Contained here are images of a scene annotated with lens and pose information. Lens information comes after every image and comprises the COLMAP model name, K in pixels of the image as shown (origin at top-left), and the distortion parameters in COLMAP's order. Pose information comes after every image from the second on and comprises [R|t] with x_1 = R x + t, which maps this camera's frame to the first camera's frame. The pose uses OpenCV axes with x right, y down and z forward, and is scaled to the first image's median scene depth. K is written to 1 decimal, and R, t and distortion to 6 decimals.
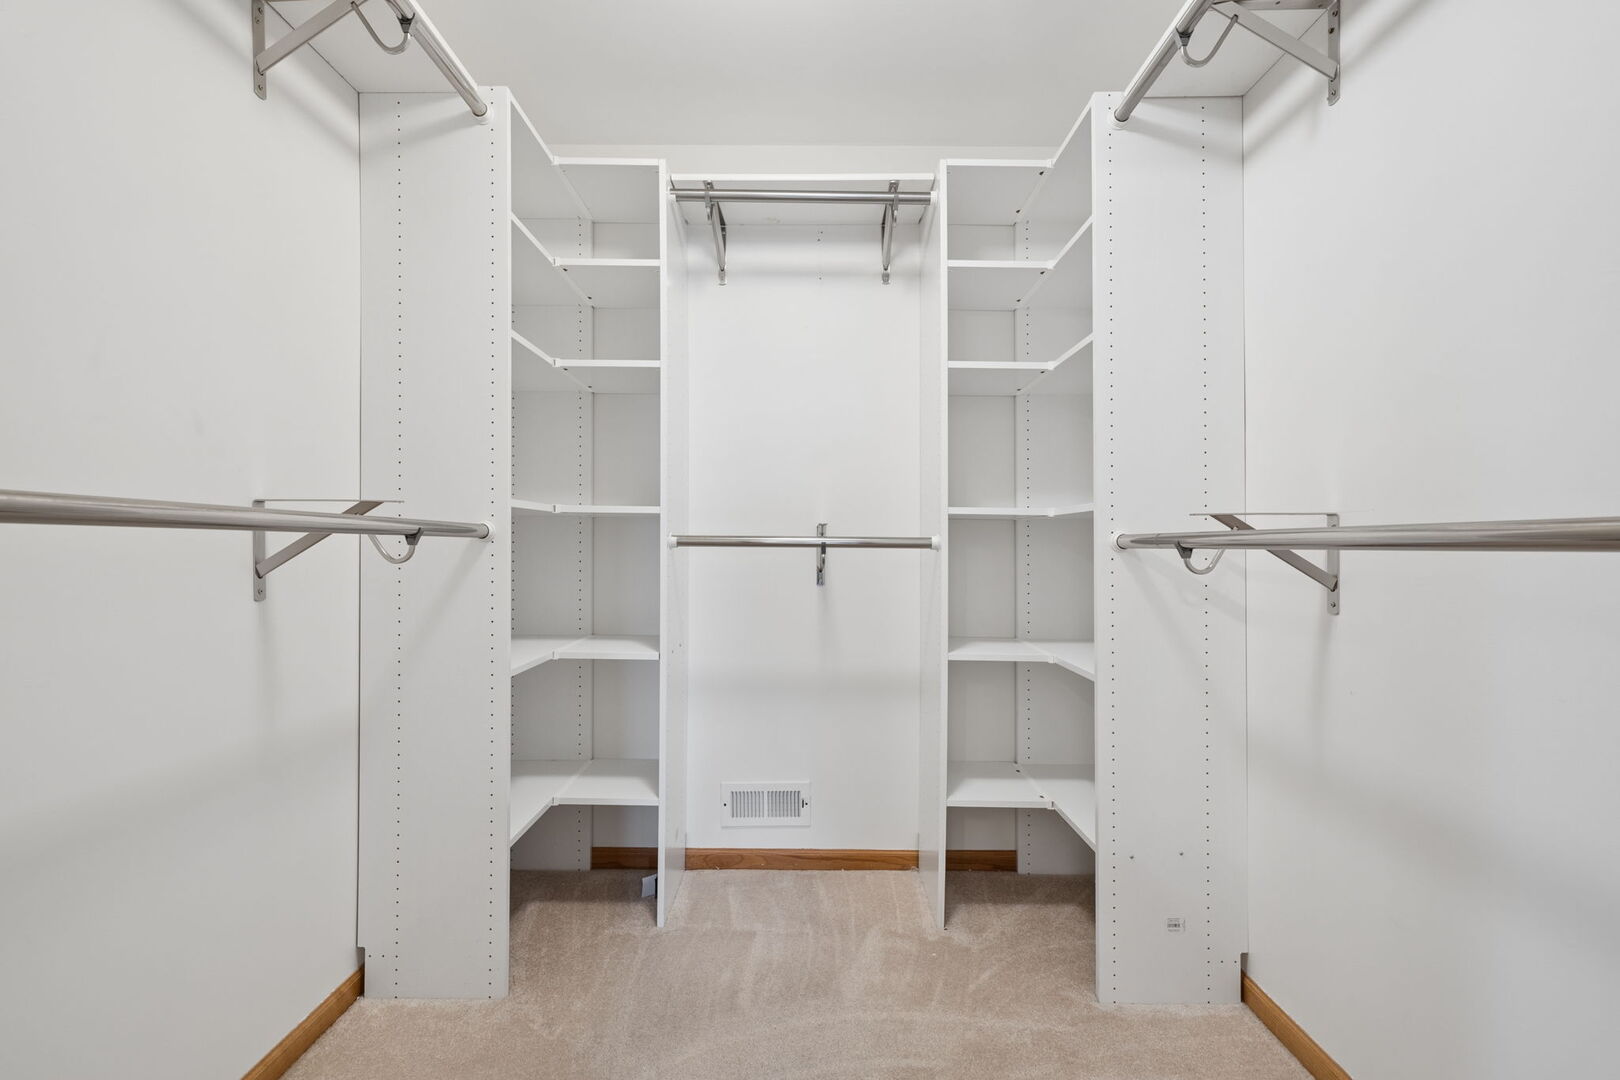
lens RADIAL K [[702.2, 0, 813.2], [0, 702.2, 544.5], [0, 0, 1]] dist [0.004083, -0.000068]
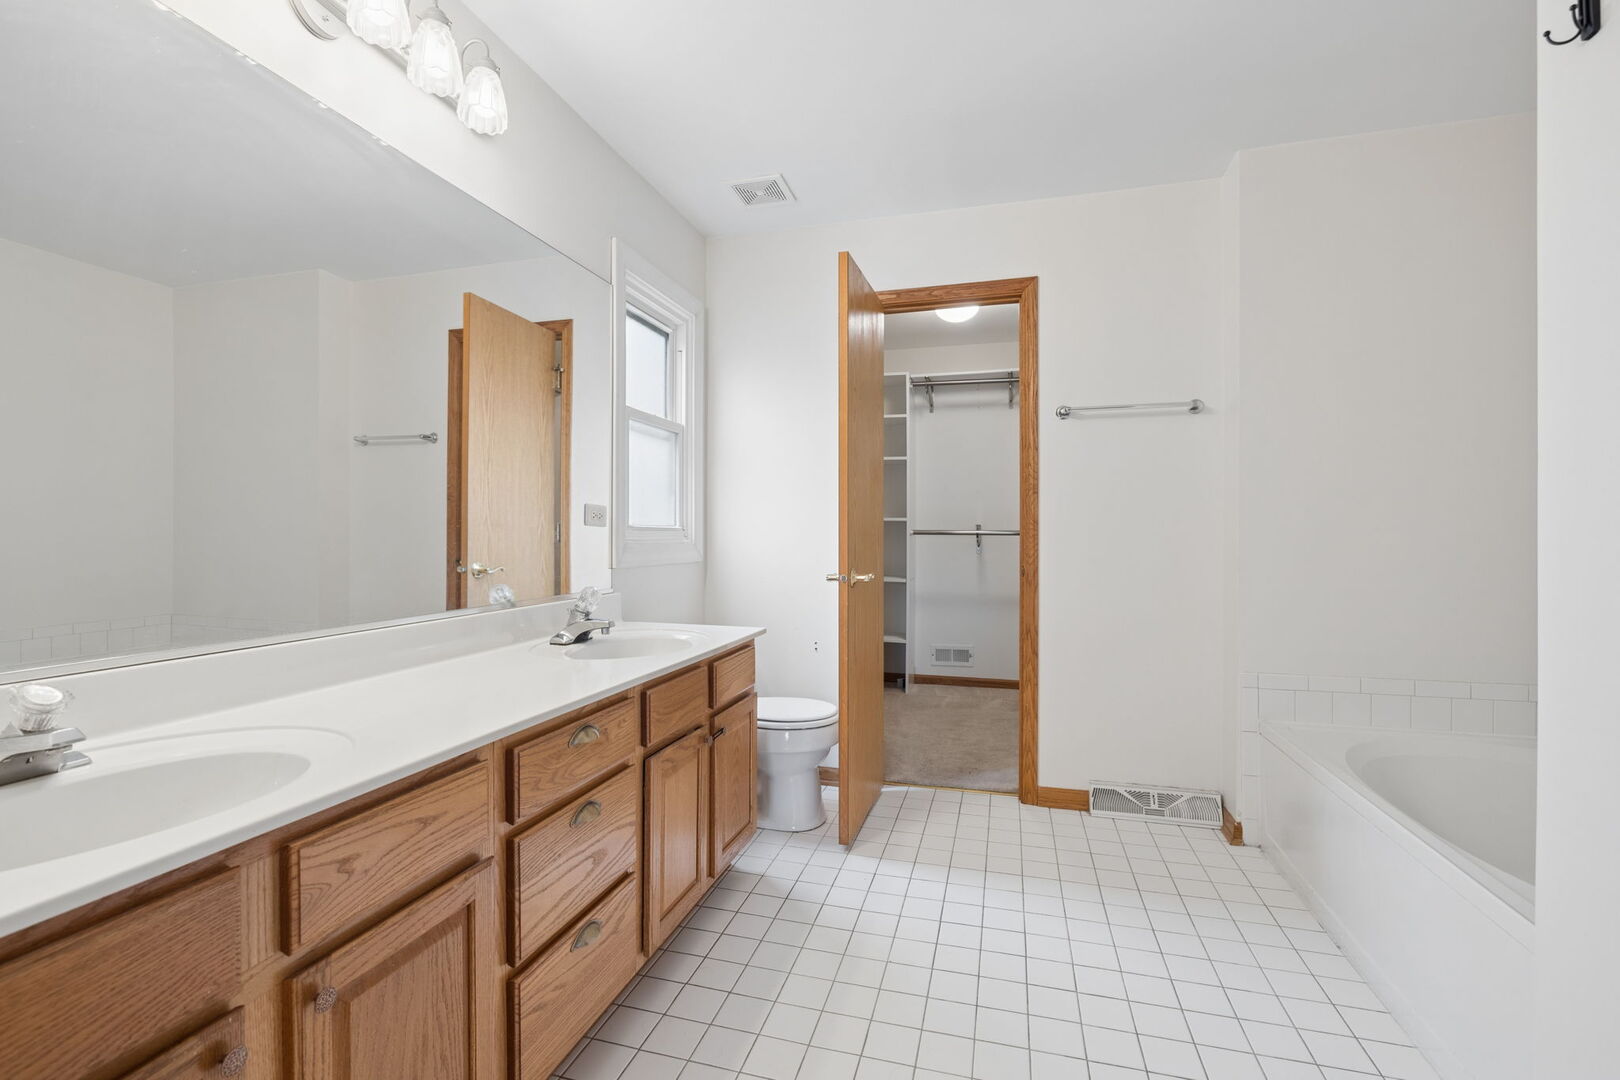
lens RADIAL K [[702.2, 0, 811.7], [0, 702.2, 539.6], [0, 0, 1]] dist [0.004083, -0.000068]
pose [[0.964666, 0.000654, -0.263474, 0.087086], [0.001295, 0.999973, 0.007225, 0.001347], [0.263471, -0.007311, 0.964640, -1.228206]]
